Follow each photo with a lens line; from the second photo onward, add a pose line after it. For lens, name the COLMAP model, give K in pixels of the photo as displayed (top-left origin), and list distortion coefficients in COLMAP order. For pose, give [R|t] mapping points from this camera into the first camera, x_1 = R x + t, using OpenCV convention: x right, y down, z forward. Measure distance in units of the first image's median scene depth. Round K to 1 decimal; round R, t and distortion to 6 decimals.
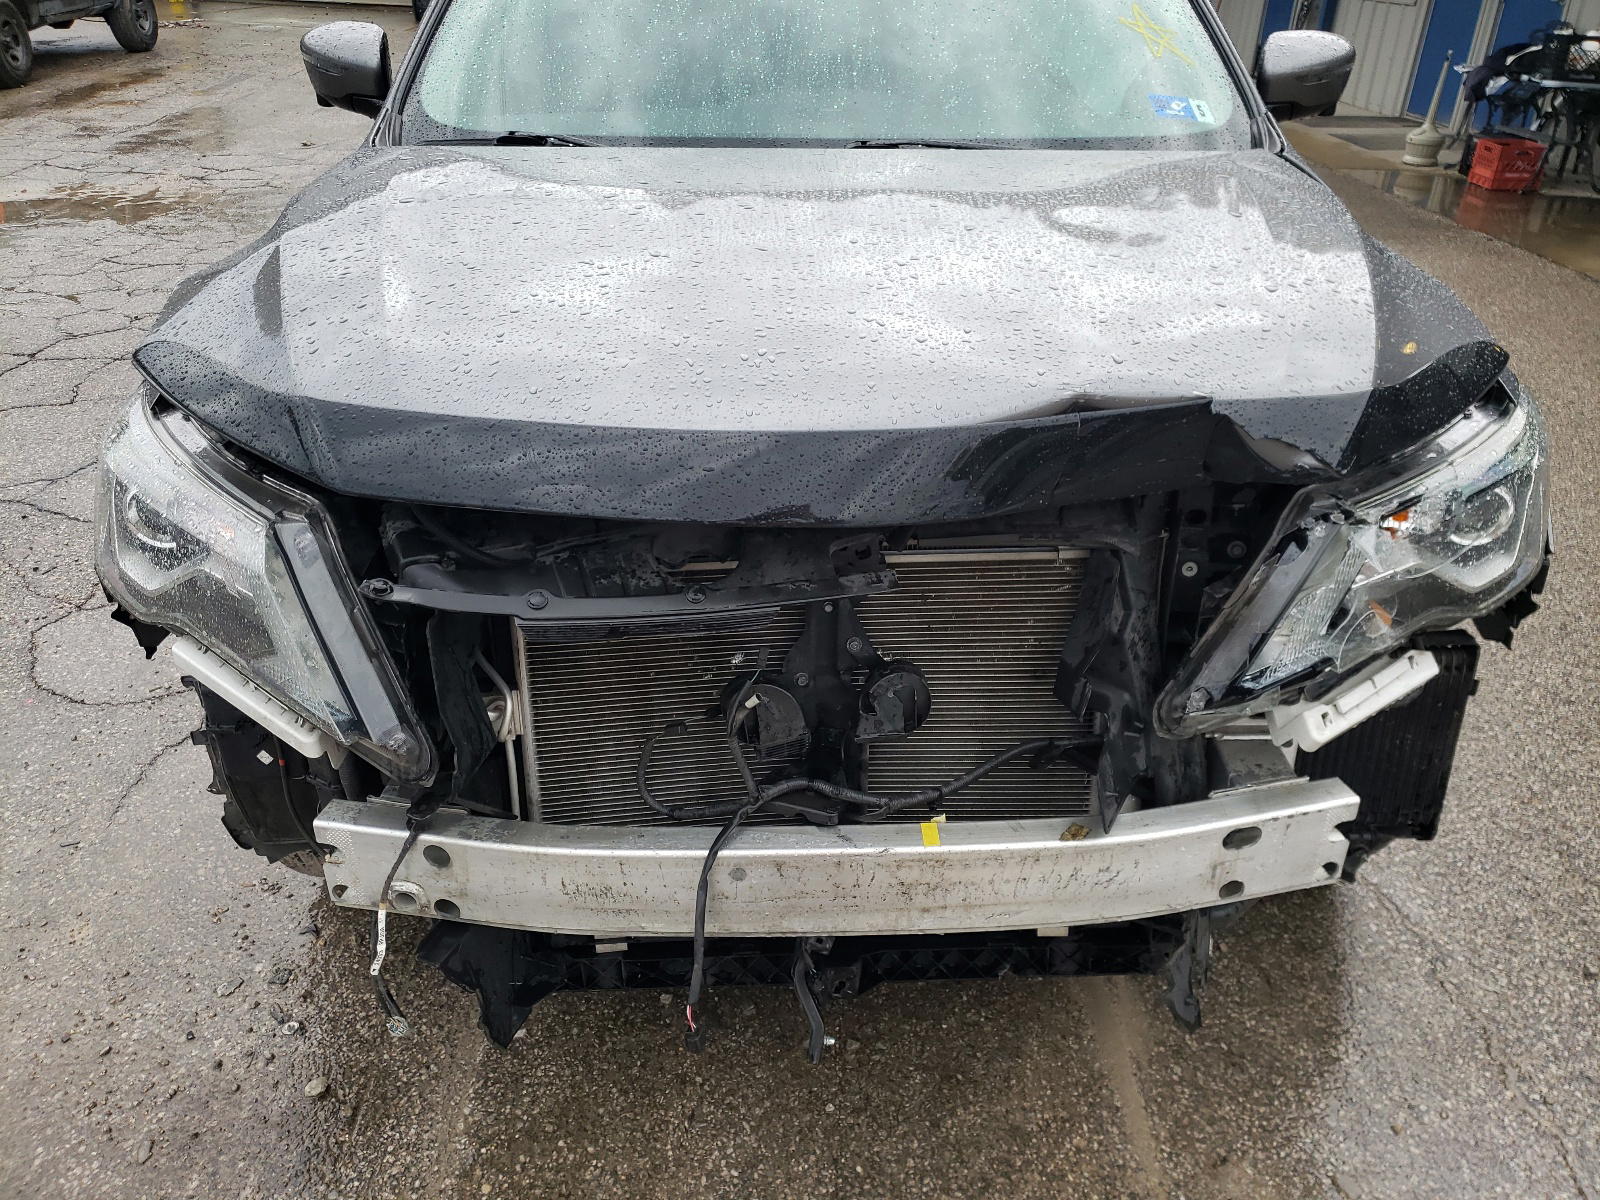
lens RADIAL K [[1217.0, 0, 806.1], [0, 1217.0, 599.4], [0, 0, 1]] dist [0.041497, -0.027634]
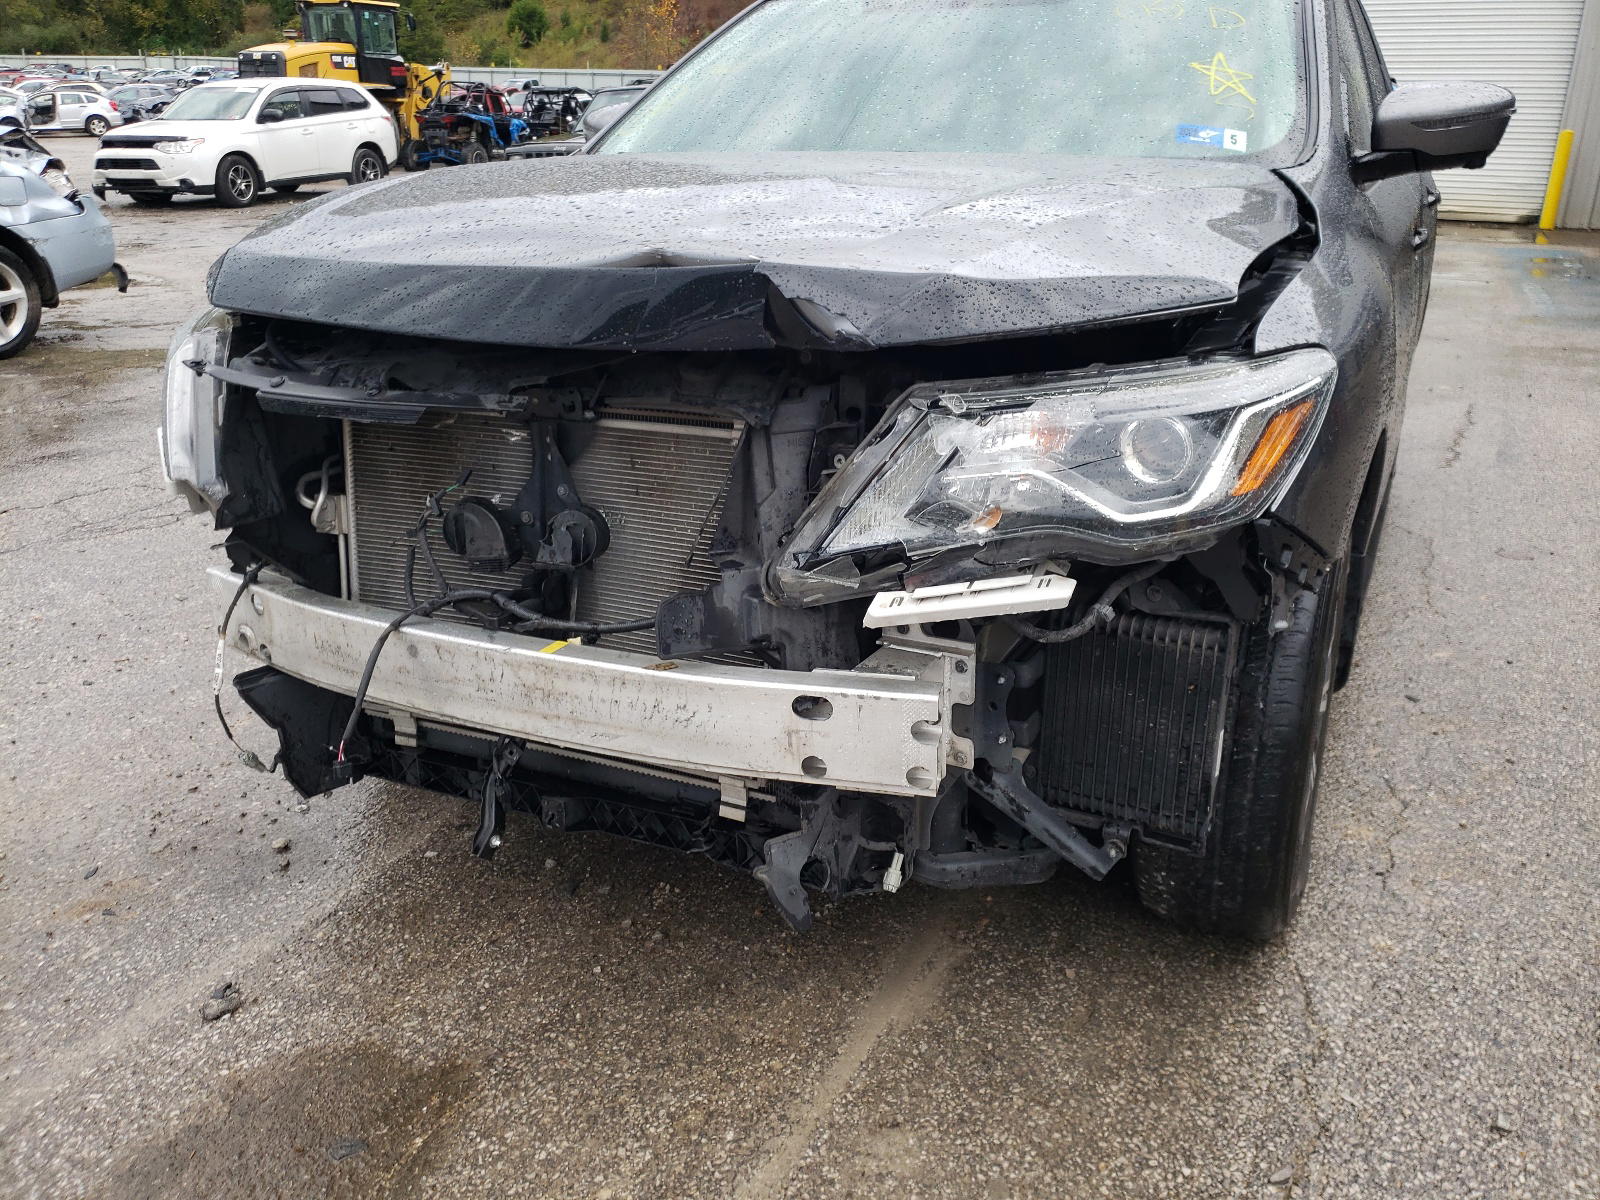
lens RADIAL K [[1217.0, 0, 795.9], [0, 1217.0, 586.7], [0, 0, 1]] dist [0.041497, -0.027634]
pose [[0.882508, 0.143594, -0.447839, 0.780053], [-0.206956, 0.973665, -0.095630, 0.194404], [0.422313, 0.177077, 0.888985, 0.067095]]
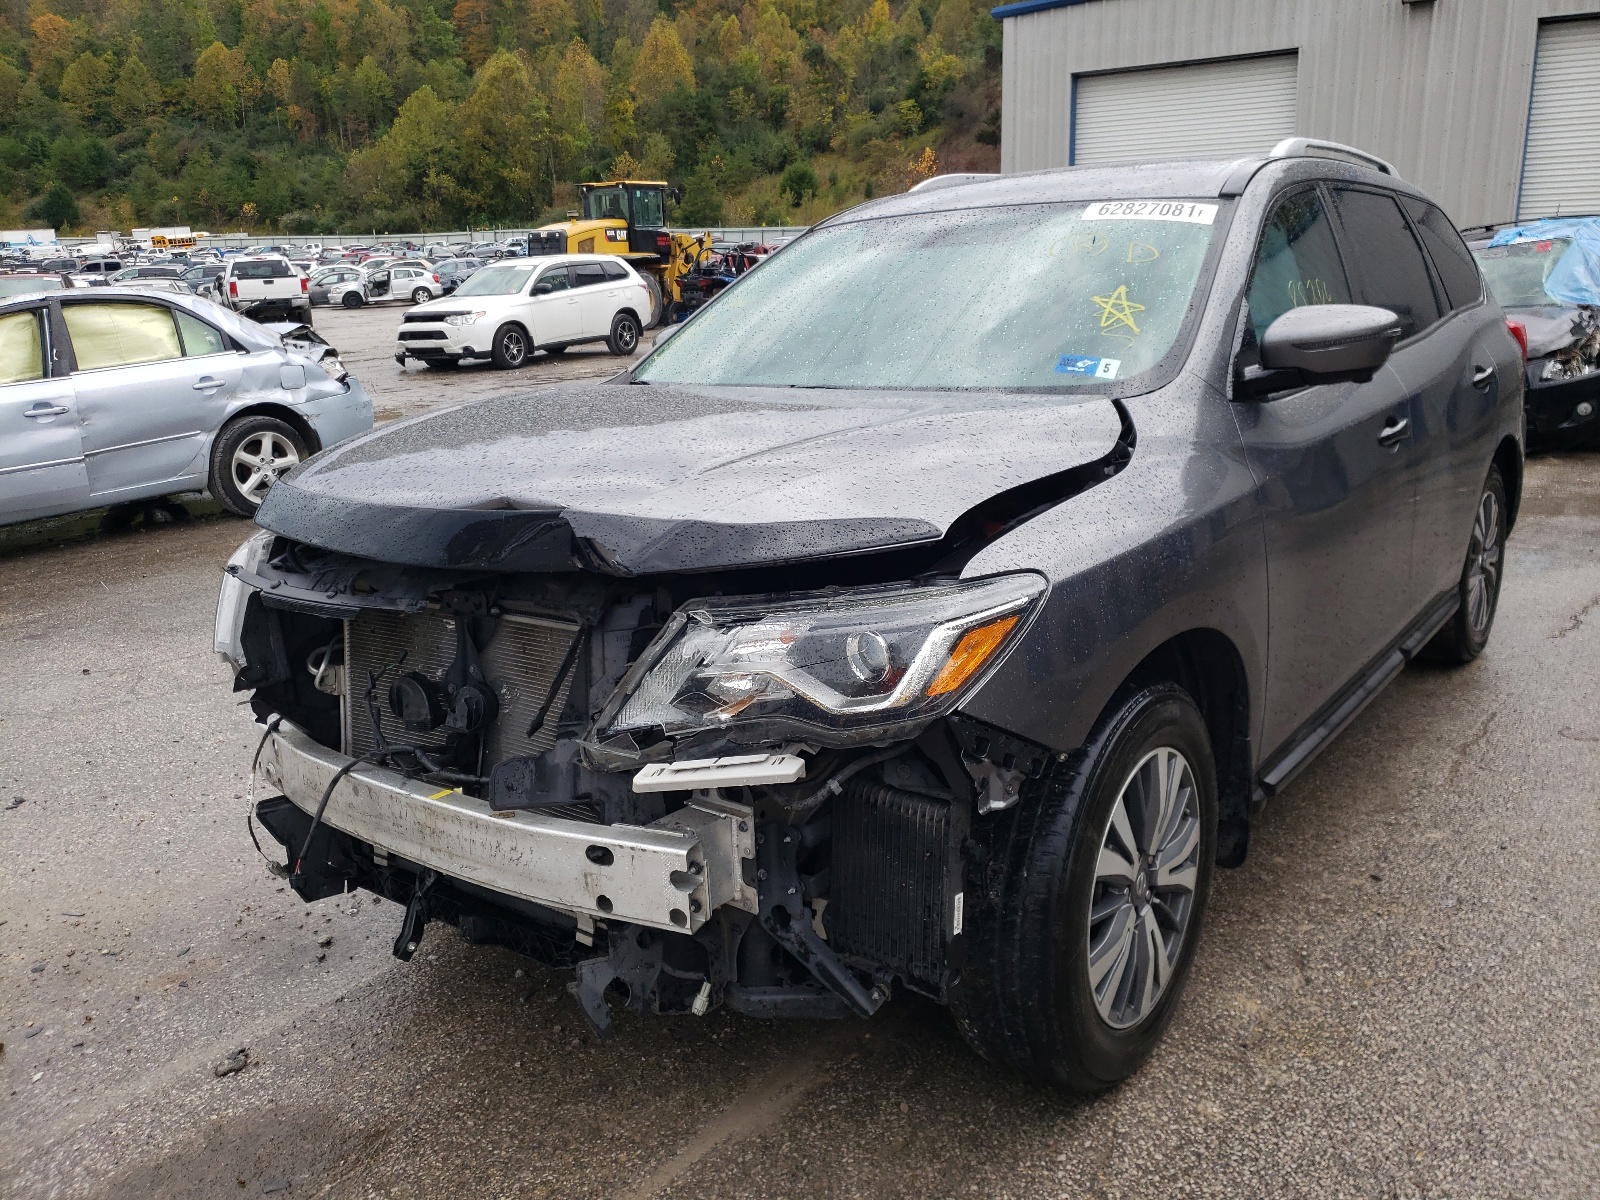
lens RADIAL K [[1217.0, 0, 792.2], [0, 1217.0, 594.1], [0, 0, 1]] dist [0.041497, -0.027634]
pose [[0.765018, 0.110277, -0.634497, 1.291224], [-0.256945, 0.955683, -0.143701, 0.064183], [0.590531, 0.272965, 0.759449, 0.064290]]
